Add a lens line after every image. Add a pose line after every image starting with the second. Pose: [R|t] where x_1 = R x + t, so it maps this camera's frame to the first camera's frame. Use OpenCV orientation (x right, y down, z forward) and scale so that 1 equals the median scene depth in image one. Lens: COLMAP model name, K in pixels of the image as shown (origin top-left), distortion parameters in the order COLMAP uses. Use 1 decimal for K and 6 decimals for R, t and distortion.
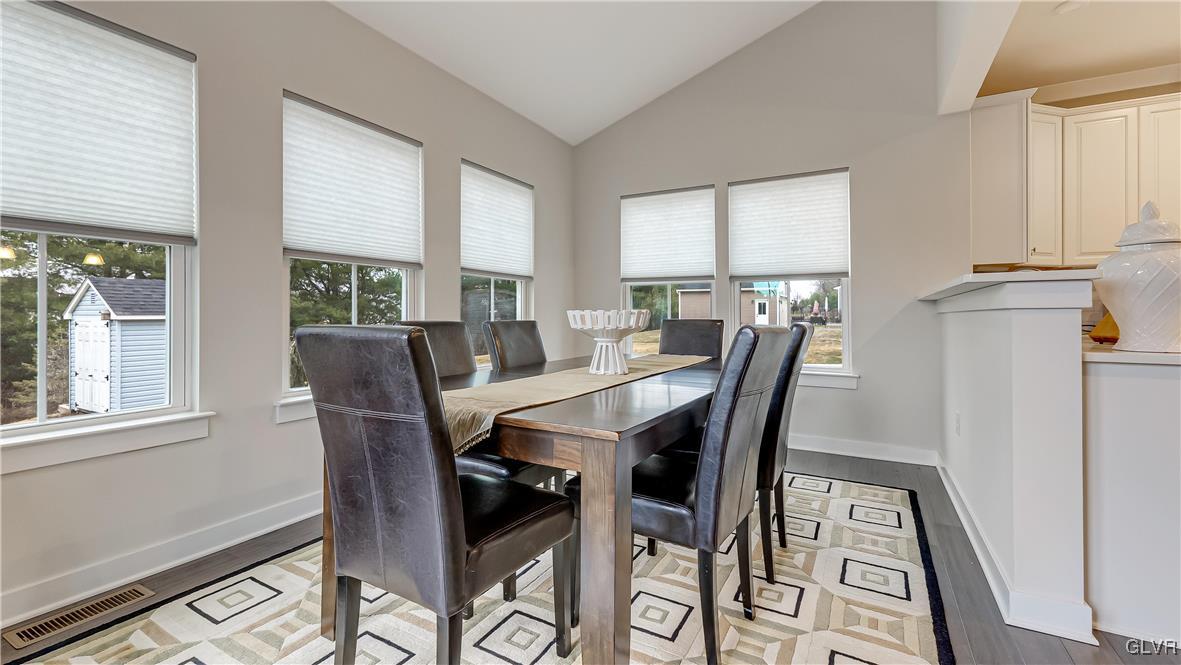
lens RADIAL K [[490.6, 0, 590.9], [0, 490.6, 322.5], [0, 0, 1]] dist [-0.004790, 0.000469]
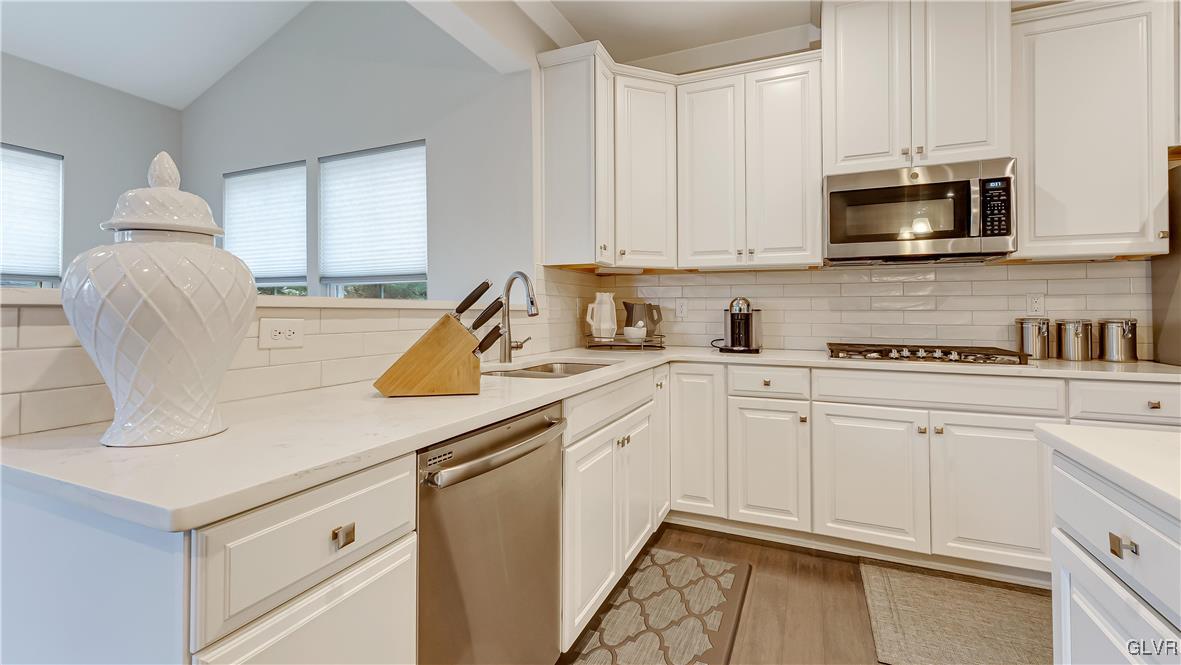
lens RADIAL K [[490.6, 0, 592.4], [0, 490.6, 322.5], [0, 0, 1]] dist [-0.004790, 0.000469]
pose [[0.994843, -0.001068, 0.101424, 0.637576], [0.000727, 0.999994, 0.003398, -0.023268], [-0.101427, -0.003307, 0.994837, 0.167965]]
